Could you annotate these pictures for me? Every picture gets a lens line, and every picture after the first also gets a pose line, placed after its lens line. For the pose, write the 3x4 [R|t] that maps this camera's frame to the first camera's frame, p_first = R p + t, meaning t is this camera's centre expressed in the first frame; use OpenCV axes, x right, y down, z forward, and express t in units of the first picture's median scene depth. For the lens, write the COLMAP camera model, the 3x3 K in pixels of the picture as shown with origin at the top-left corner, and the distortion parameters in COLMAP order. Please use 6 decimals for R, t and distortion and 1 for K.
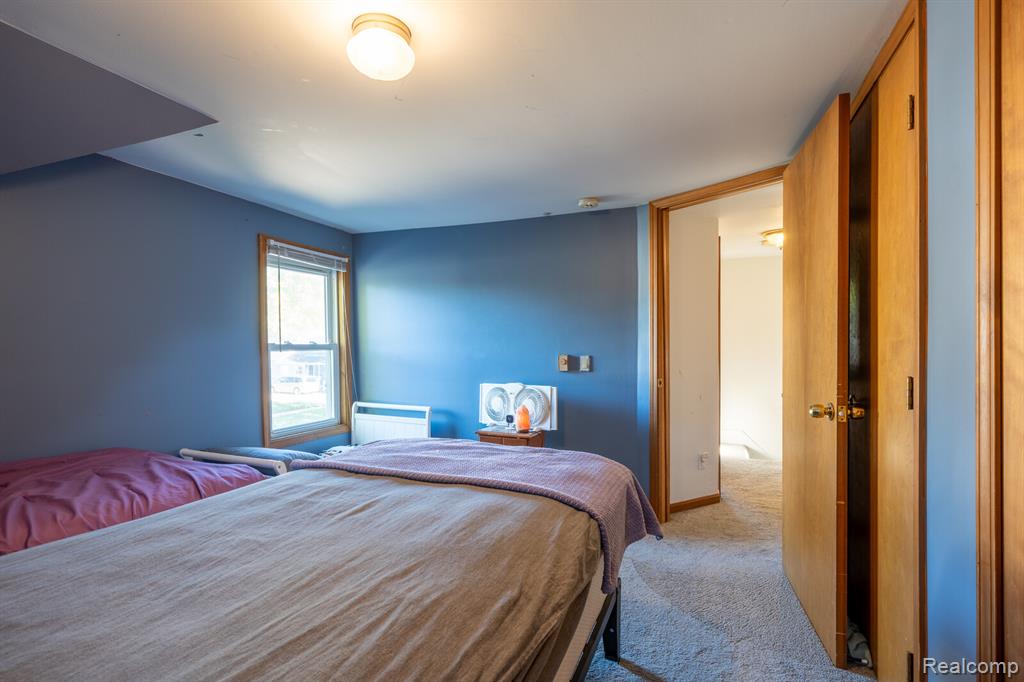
lens RADIAL K [[471.0, 0, 512.8], [0, 471.0, 347.1], [0, 0, 1]] dist [0.016950, -0.005650]
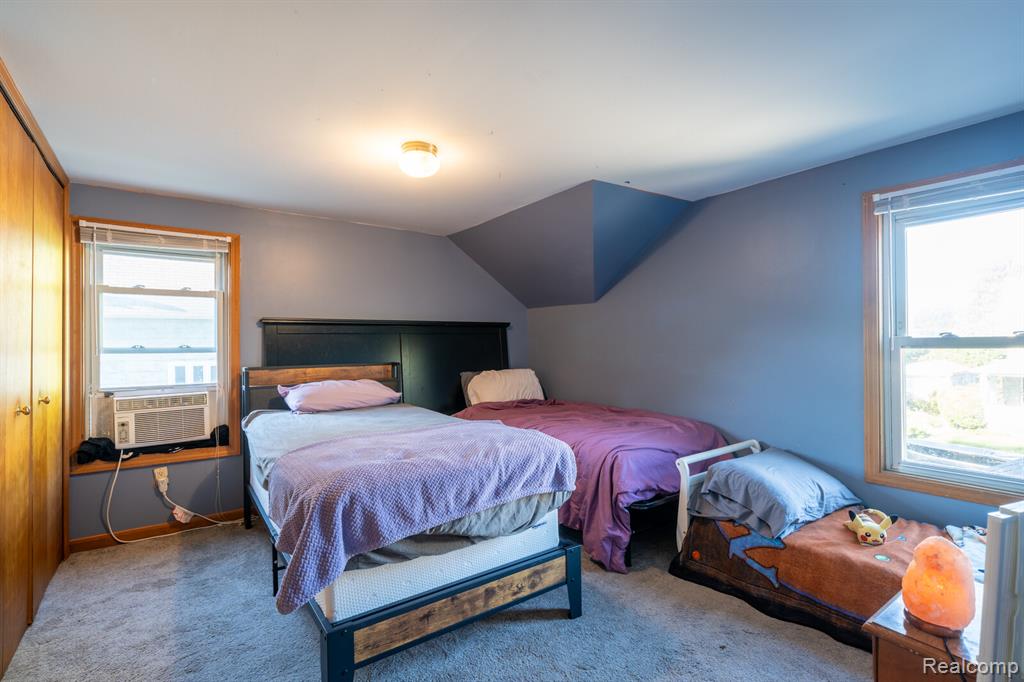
lens RADIAL K [[471.0, 0, 511.0], [0, 471.0, 342.2], [0, 0, 1]] dist [0.016950, -0.005650]
pose [[-0.519831, 0.000959, -0.854269, 0.387872], [0.007615, 0.999965, -0.003511, -0.001603], [0.854235, -0.008330, -0.519820, 0.860511]]
